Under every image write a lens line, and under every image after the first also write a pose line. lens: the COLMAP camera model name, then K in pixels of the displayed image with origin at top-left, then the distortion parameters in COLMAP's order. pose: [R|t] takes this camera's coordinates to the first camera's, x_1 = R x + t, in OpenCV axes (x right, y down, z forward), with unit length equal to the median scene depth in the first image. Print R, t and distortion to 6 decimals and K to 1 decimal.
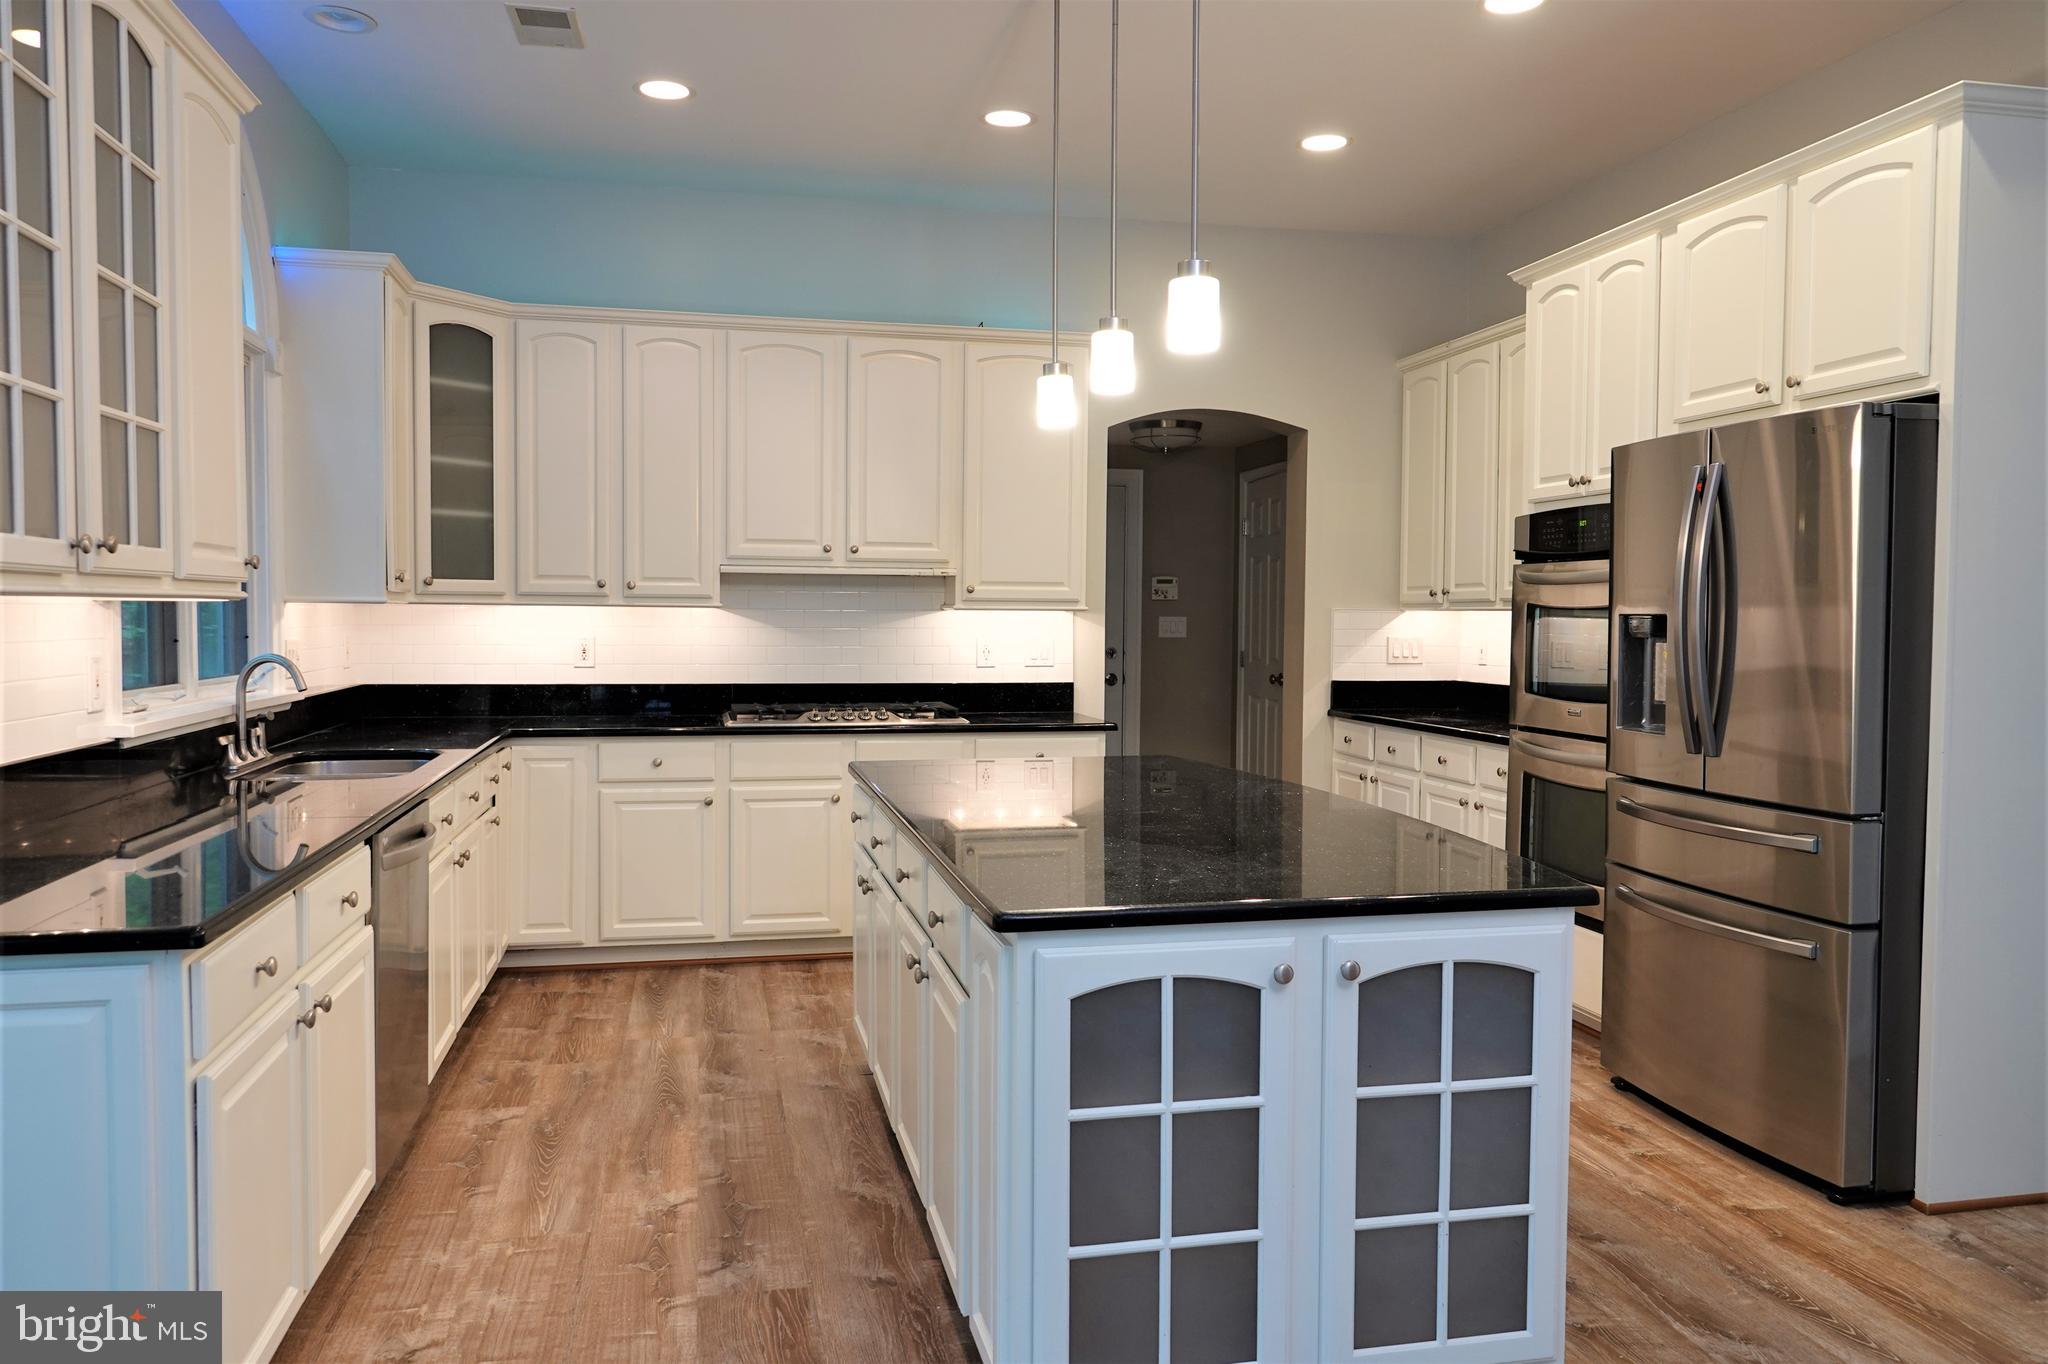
lens RADIAL K [[1464.2, 0, 1020.2], [0, 1464.2, 670.0], [0, 0, 1]] dist [0.005106, -0.000911]
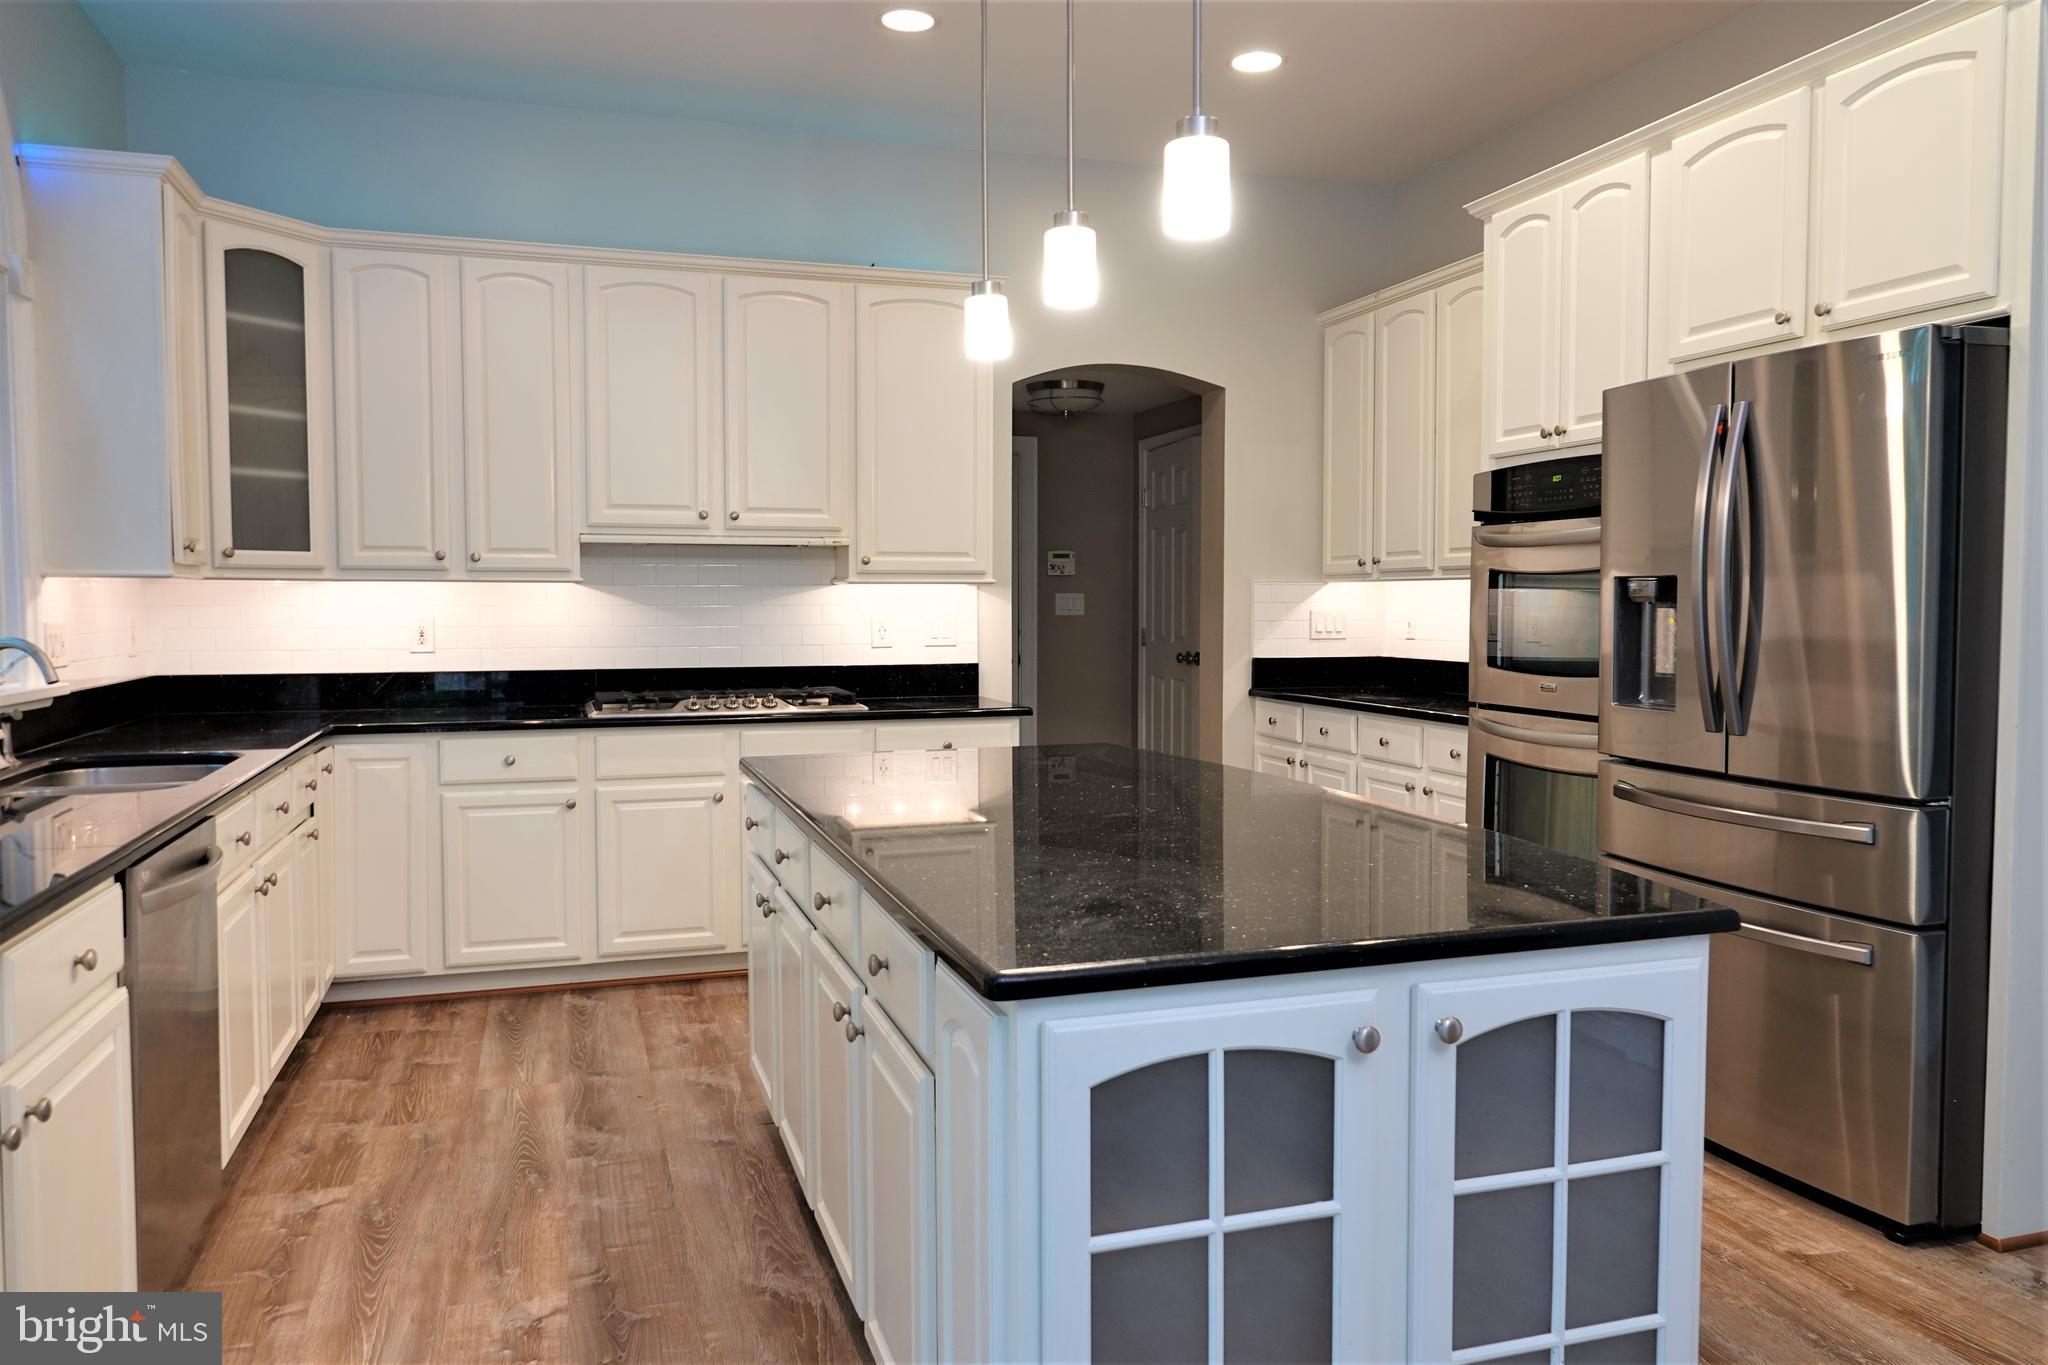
lens RADIAL K [[1464.2, 0, 1022.2], [0, 1464.2, 674.6], [0, 0, 1]] dist [0.005106, -0.000911]
pose [[0.995648, -0.013226, 0.092251, -0.033137], [0.011927, 0.999822, 0.014615, 0.004020], [-0.092428, -0.013451, 0.995628, 0.144290]]
